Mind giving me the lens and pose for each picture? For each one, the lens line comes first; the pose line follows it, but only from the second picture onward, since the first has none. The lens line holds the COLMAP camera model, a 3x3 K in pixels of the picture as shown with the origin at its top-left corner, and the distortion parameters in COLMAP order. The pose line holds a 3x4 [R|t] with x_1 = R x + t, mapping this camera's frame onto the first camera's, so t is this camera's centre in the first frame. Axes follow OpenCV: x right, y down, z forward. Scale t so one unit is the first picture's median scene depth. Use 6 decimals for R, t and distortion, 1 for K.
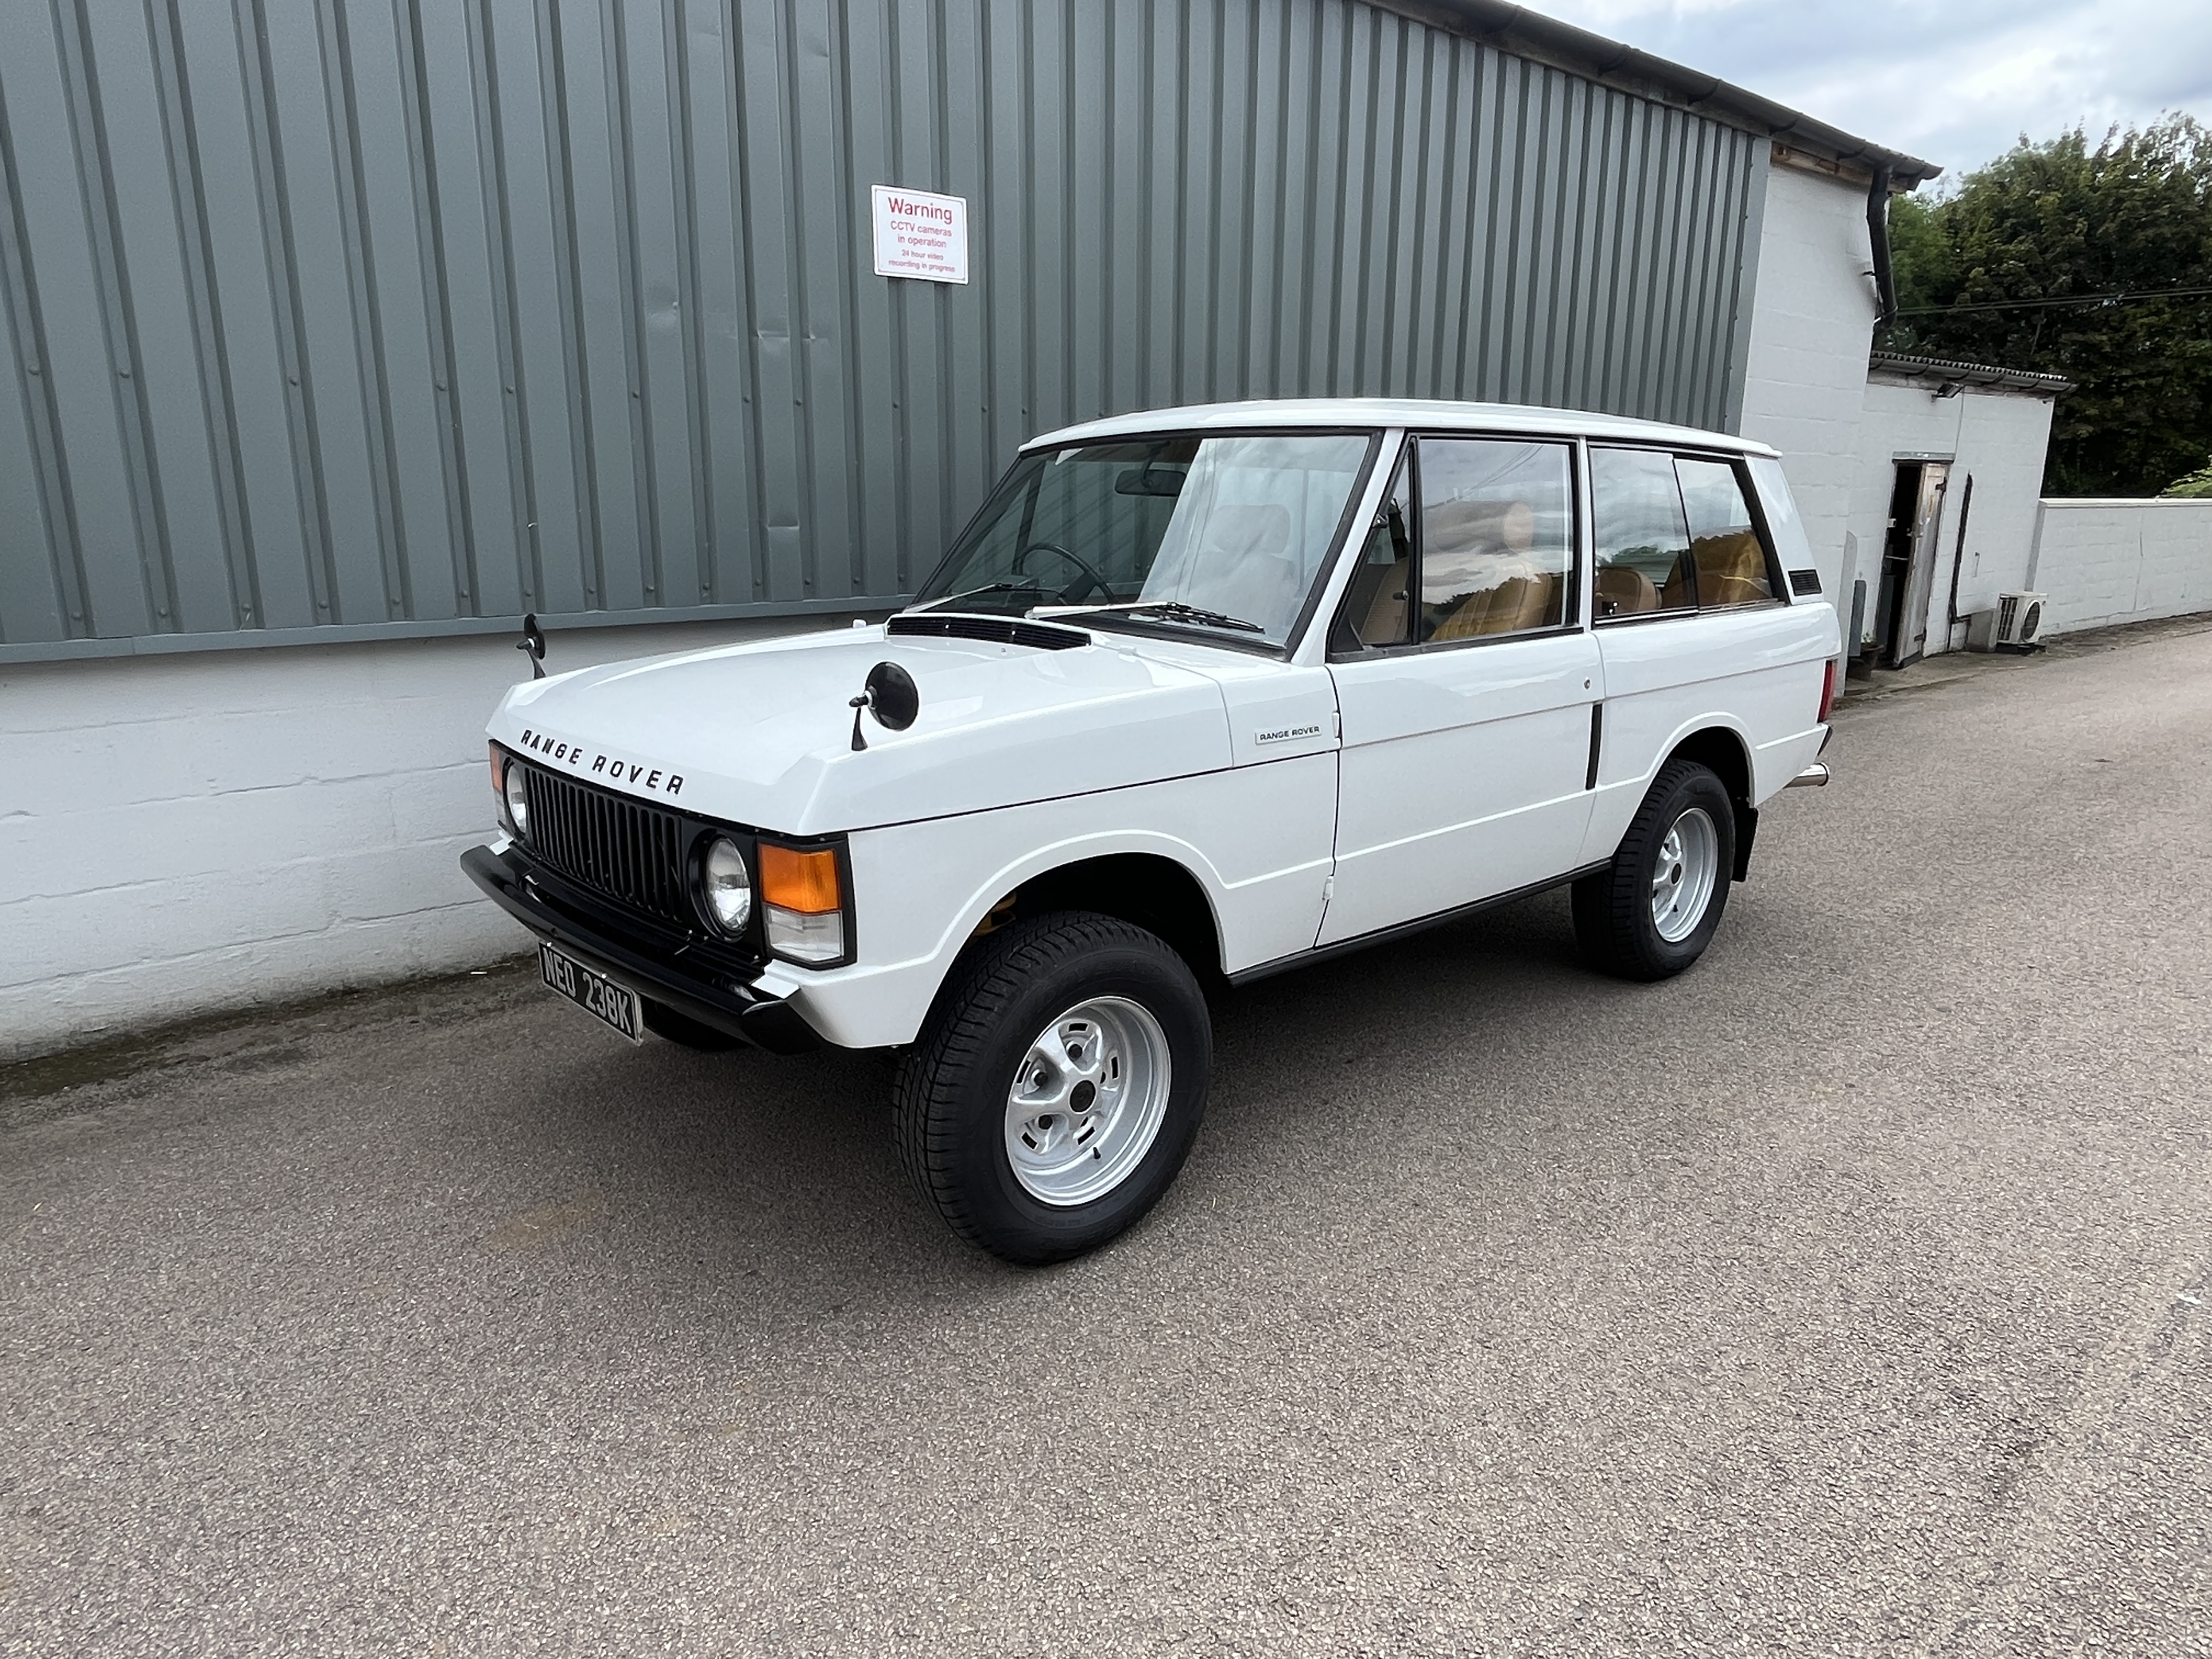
lens RADIAL K [[1371.2, 0, 1092.7], [0, 1371.2, 820.5], [0, 0, 1]] dist [-0.002325, -0.000867]
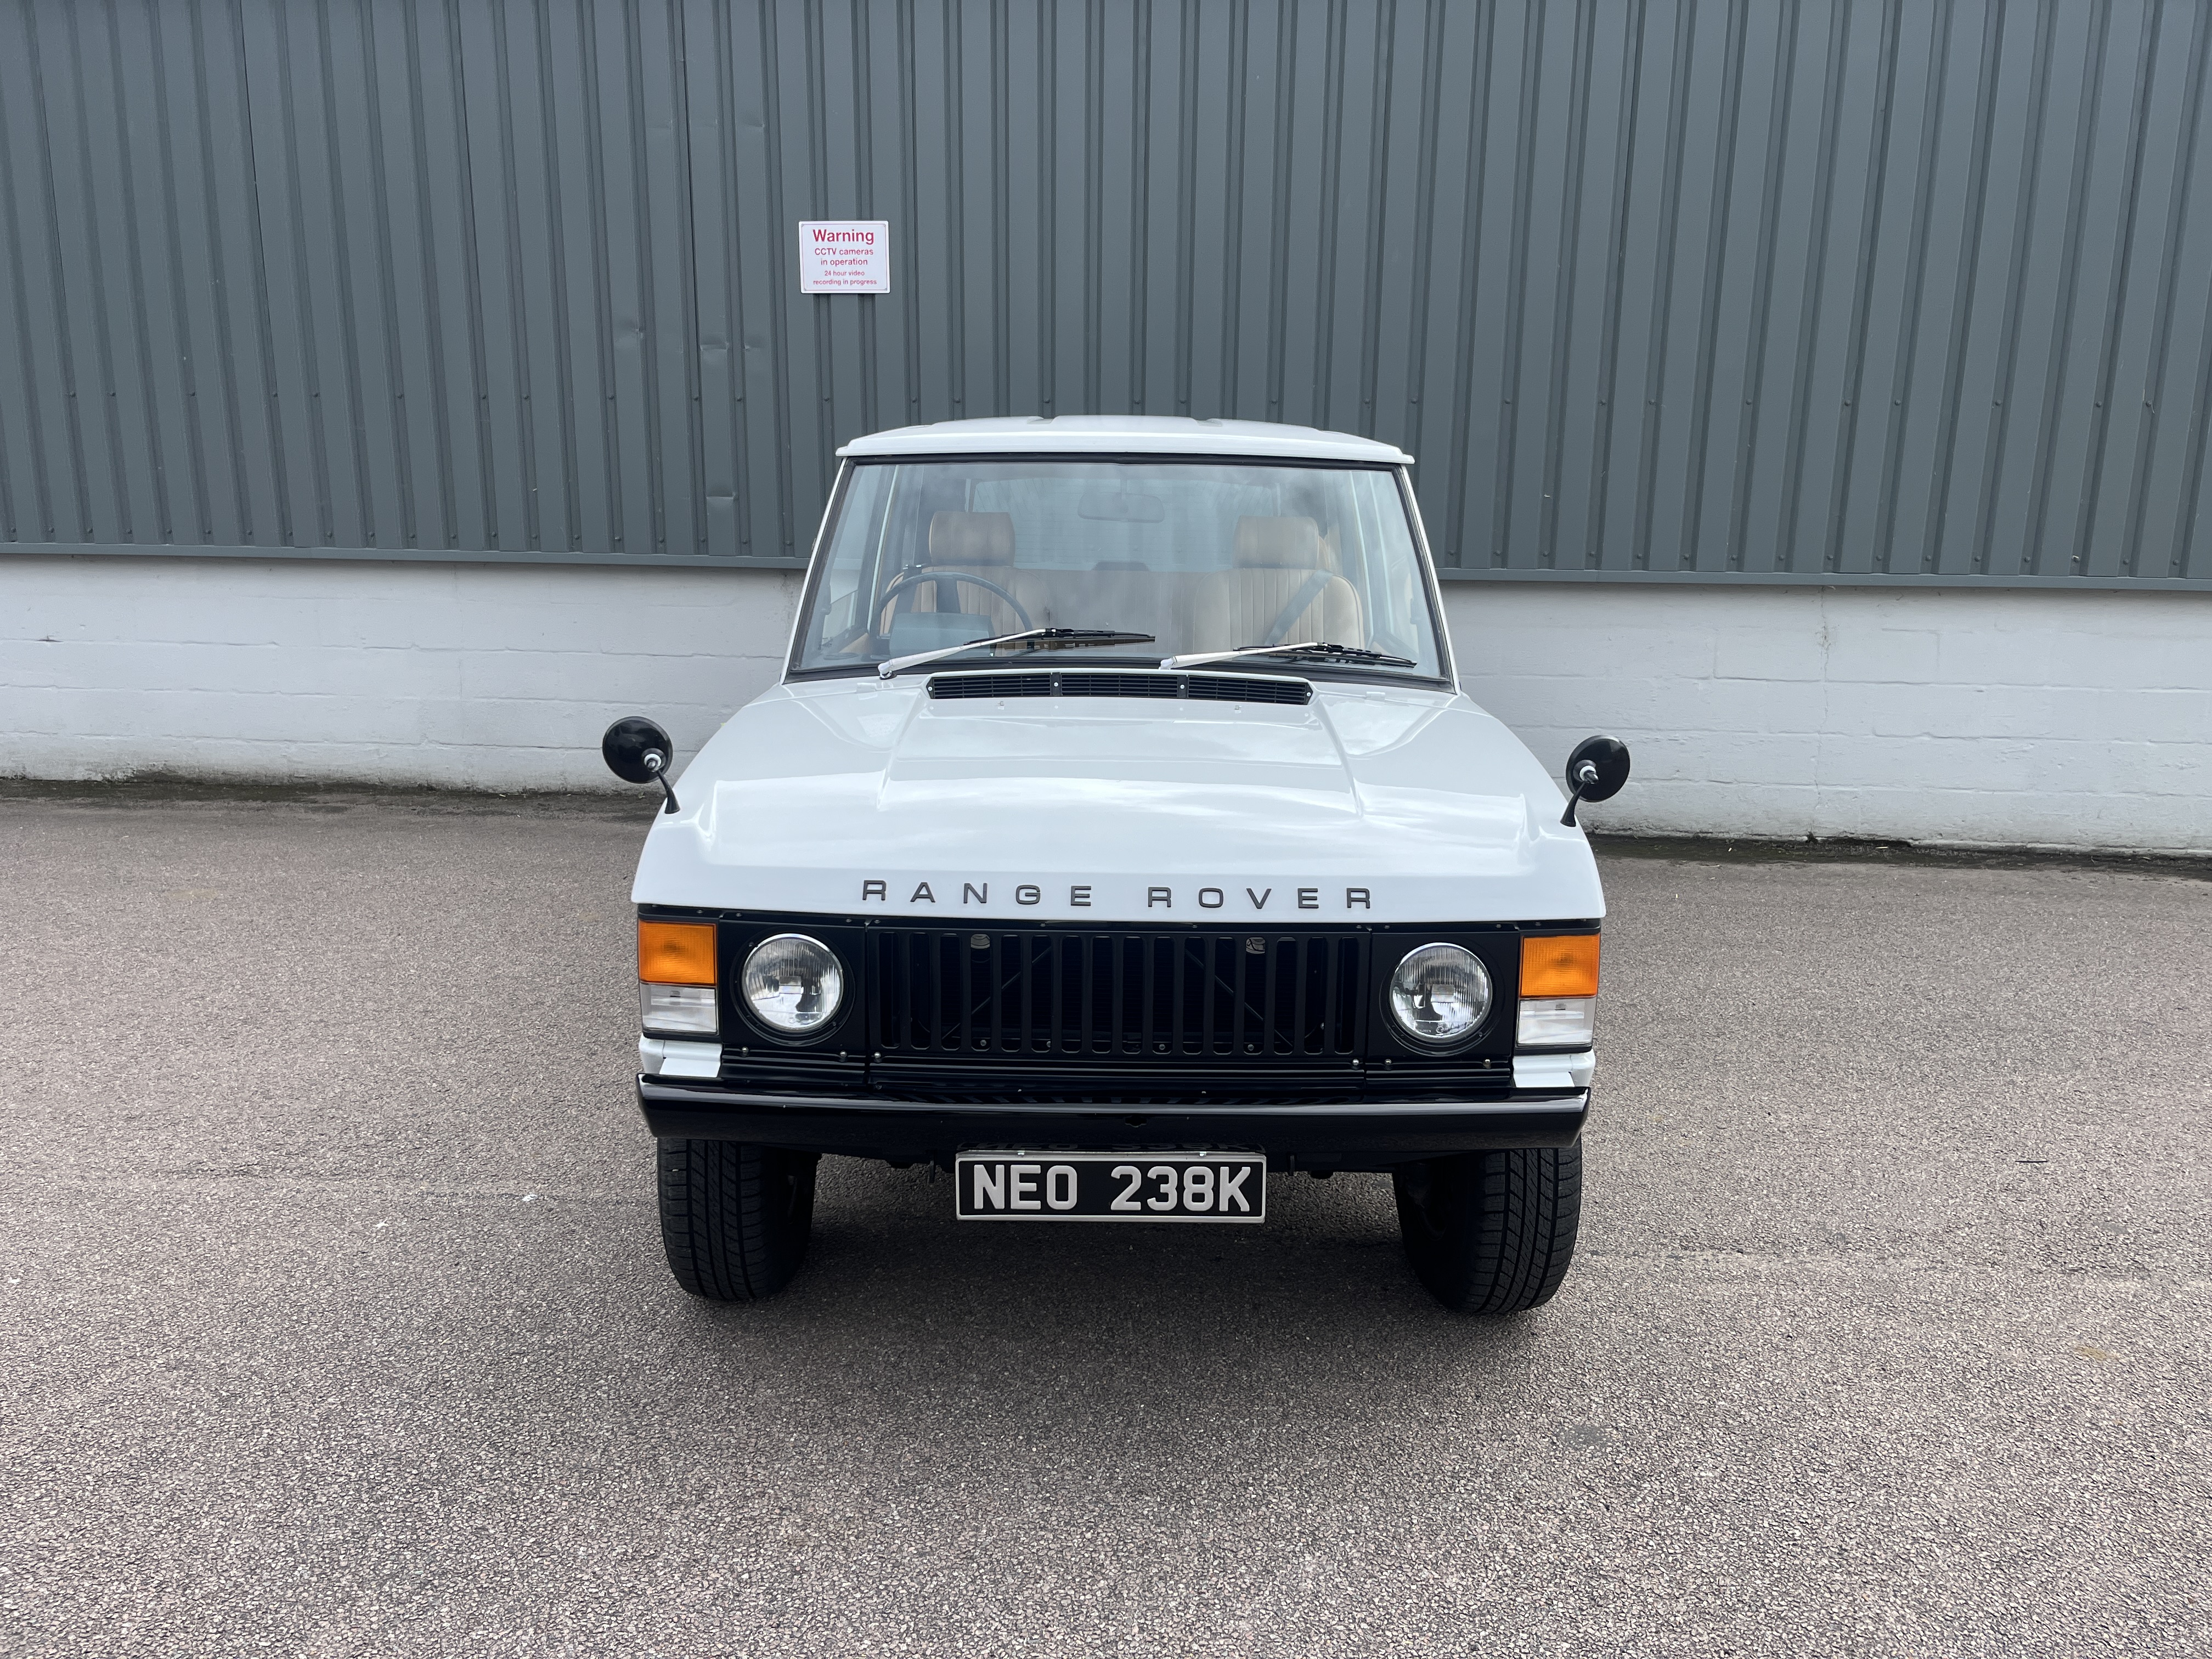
lens RADIAL K [[1698.9, 0, 1094.2], [0, 1698.9, 799.0], [0, 0, 1]] dist [0.059874, -0.095920]
pose [[0.701291, 0.164663, -0.693597, 1.151997], [-0.174932, 0.982959, 0.056486, -0.089347], [0.691079, 0.081719, 0.718145, 0.129033]]
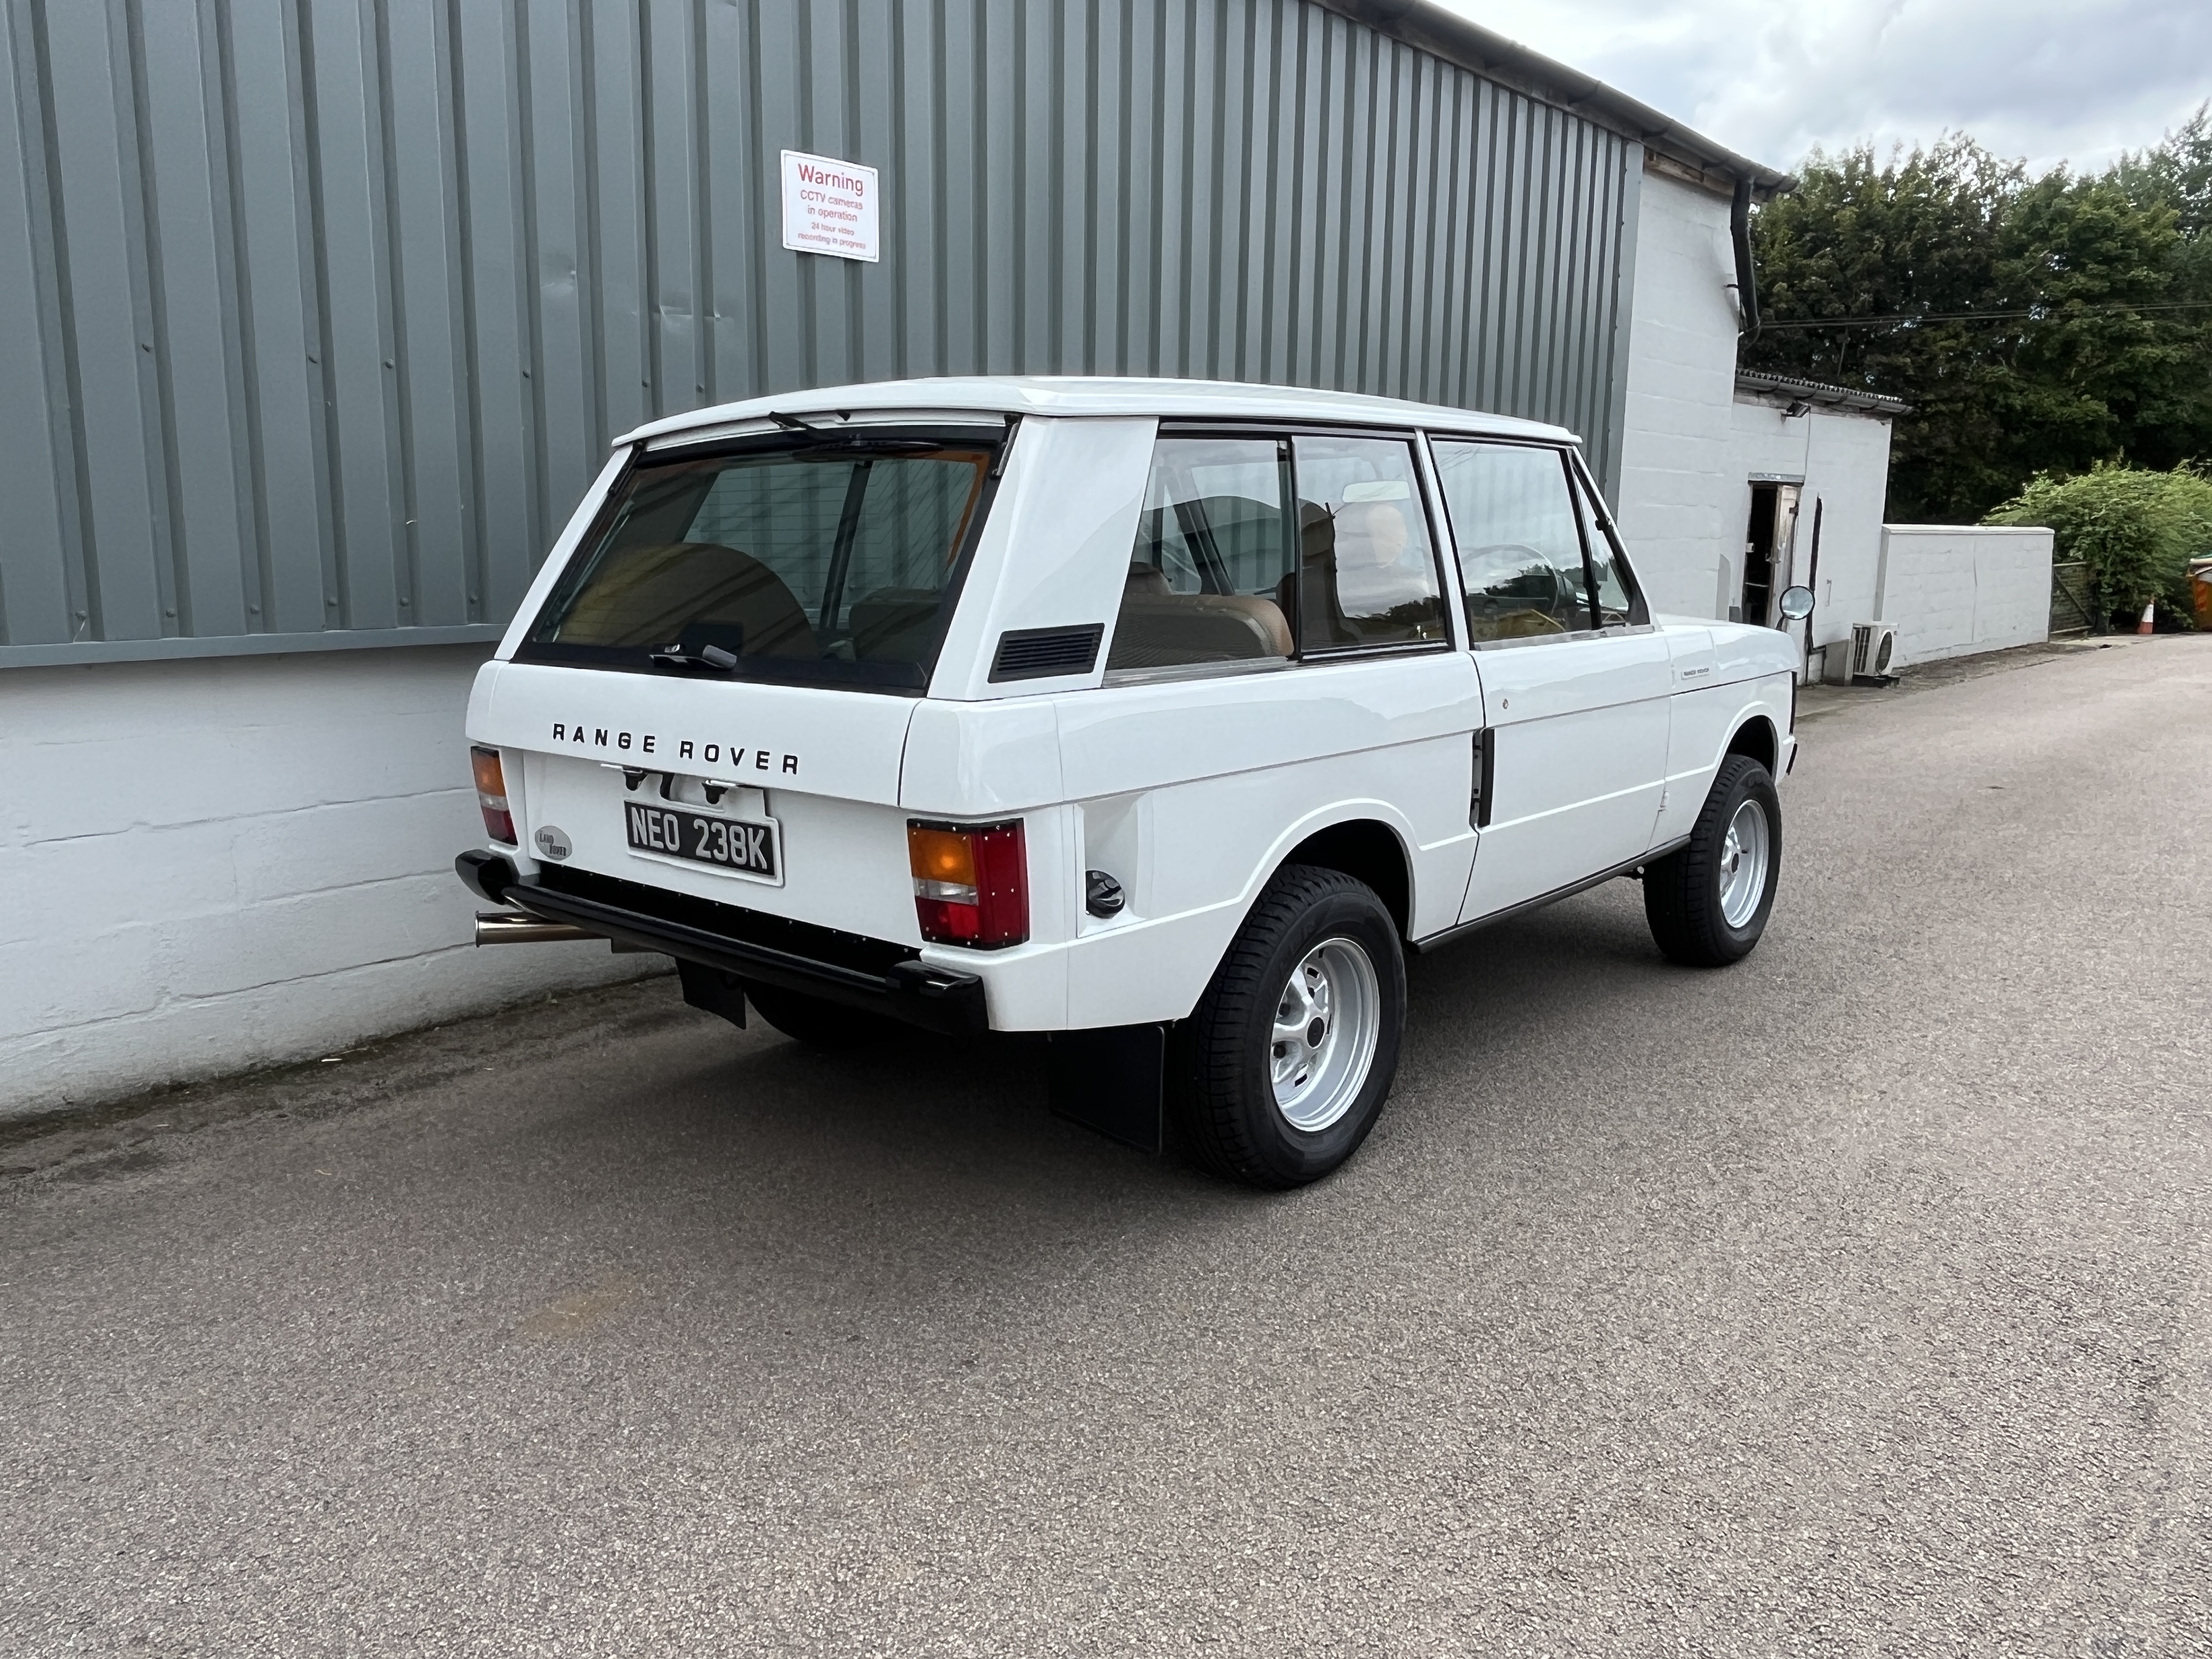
lens RADIAL K [[1655.6, 0, 1102.9], [0, 1655.6, 812.2], [0, 0, 1]] dist [0.000107, -0.006135]
pose [[0.983640, -0.021023, 0.178914, -0.155463], [0.031115, 0.998067, -0.053791, 0.028335], [-0.177438, 0.058478, 0.982393, -0.063792]]
